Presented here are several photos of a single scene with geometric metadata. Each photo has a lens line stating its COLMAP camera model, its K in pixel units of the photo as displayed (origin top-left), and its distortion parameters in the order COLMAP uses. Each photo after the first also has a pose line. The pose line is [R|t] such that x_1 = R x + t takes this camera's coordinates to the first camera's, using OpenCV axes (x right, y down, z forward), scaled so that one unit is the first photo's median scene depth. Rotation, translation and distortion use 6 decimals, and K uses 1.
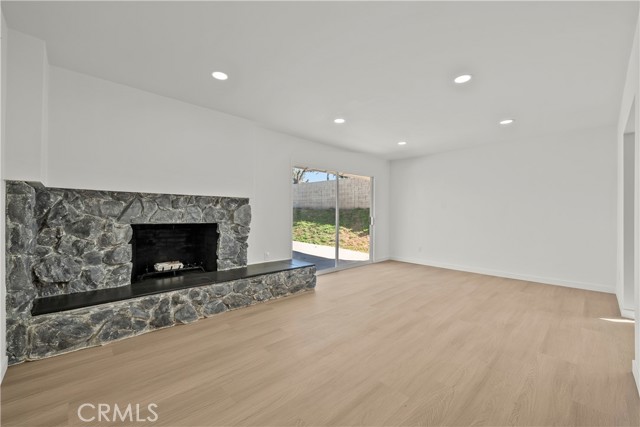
lens RADIAL K [[257.4, 0, 318.3], [0, 257.4, 212.7], [0, 0, 1]] dist [-0.001181, -0.000308]
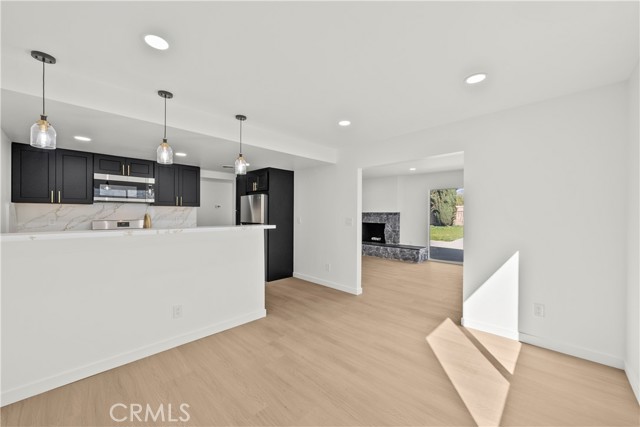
lens RADIAL K [[244.1, 0, 316.5], [0, 244.1, 214.6], [0, 0, 1]] dist [-0.000815, -0.000076]
pose [[0.033829, -0.001987, -0.999426, 2.162758], [0.002793, 0.999994, -0.001893, -0.044276], [0.999424, -0.002728, 0.033834, 0.338109]]
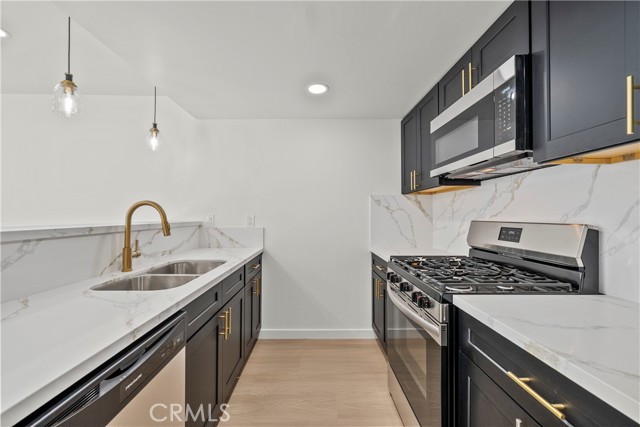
lens RADIAL K [[259.7, 0, 314.0], [0, 259.7, 213.2], [0, 0, 1]] dist [-0.000725, -0.000214]
pose [[-0.723271, -0.001821, 0.690562, 0.685477], [-0.011808, 0.999883, -0.009731, -0.026402], [-0.690464, -0.015192, -0.723208, -0.088004]]
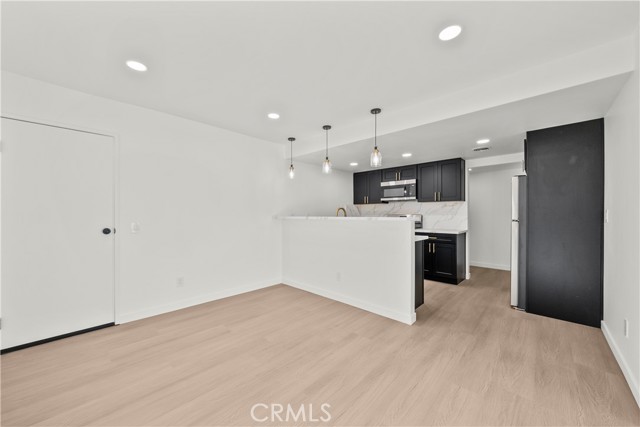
lens RADIAL K [[238.9, 0, 319.0], [0, 238.9, 215.2], [0, 0, 1]] dist [0.000660, 0.000128]
pose [[-0.998418, -0.003229, -0.056141, 1.472580], [-0.003049, 0.999990, -0.003286, -0.005593], [0.056151, -0.003110, -0.998417, 1.025511]]
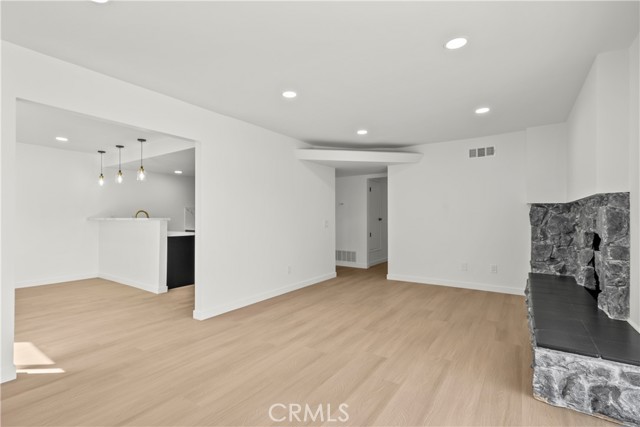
lens RADIAL K [[303.6, 0, 315.8], [0, 303.6, 216.4], [0, 0, 1]] dist [0.000374, -0.000043]
pose [[-0.978674, -0.005041, -0.205358, 0.596422], [-0.003193, 0.999951, -0.009327, 0.000580], [0.205395, -0.008472, -0.978643, 1.901139]]
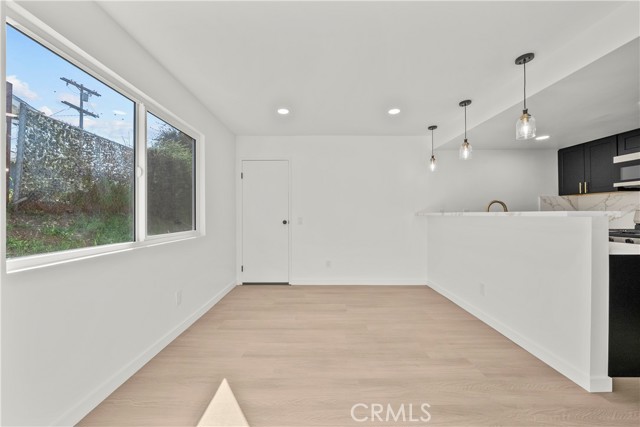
lens RADIAL K [[234.7, 0, 320.0], [0, 234.7, 213.5], [0, 0, 1]] dist [-0.000205, -0.000037]
pose [[-0.732352, 0.000597, 0.680926, 1.162377], [-0.004543, 0.999973, -0.005763, 0.009896], [-0.680911, -0.007314, -0.732330, 0.944121]]
